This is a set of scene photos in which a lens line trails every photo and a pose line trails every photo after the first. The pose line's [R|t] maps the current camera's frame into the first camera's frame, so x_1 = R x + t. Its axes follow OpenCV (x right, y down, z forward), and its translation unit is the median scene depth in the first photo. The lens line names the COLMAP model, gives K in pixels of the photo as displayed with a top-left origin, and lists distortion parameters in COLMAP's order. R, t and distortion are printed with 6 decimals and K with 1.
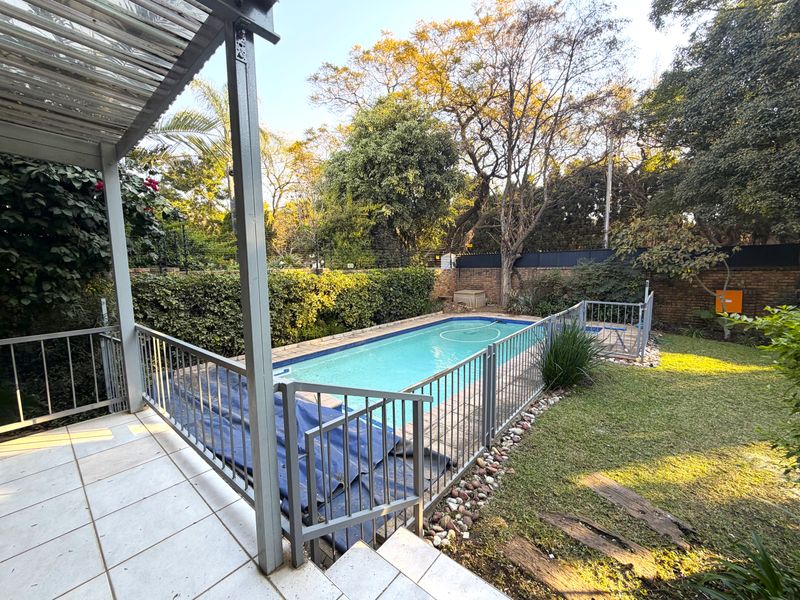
lens RADIAL K [[318.8, 0, 400.2], [0, 318.8, 302.0], [0, 0, 1]] dist [-0.002044, -0.000079]
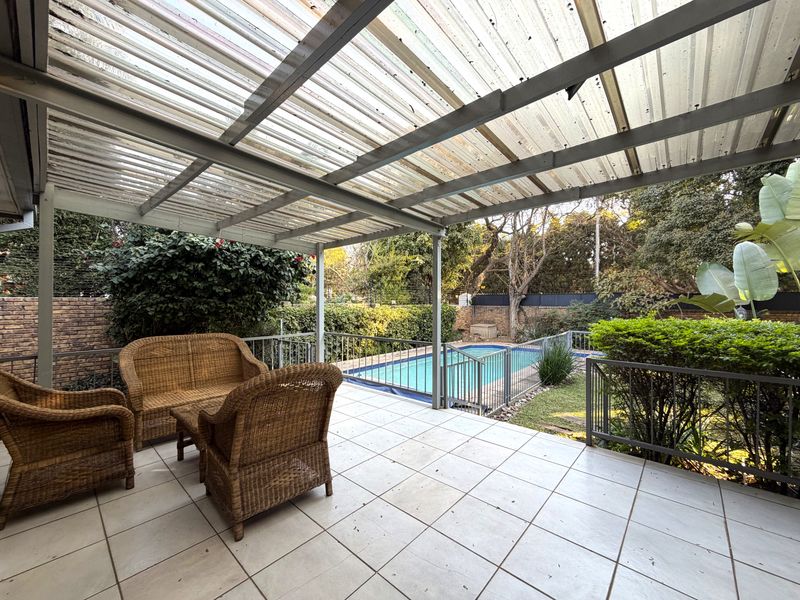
lens RADIAL K [[318.8, 0, 398.7], [0, 318.8, 302.7], [0, 0, 1]] dist [-0.002044, -0.000079]
pose [[0.999500, 0.020873, -0.023748, -0.093122], [-0.023321, 0.993881, -0.107967, 0.025998], [0.021349, 0.108467, 0.993871, -0.263596]]
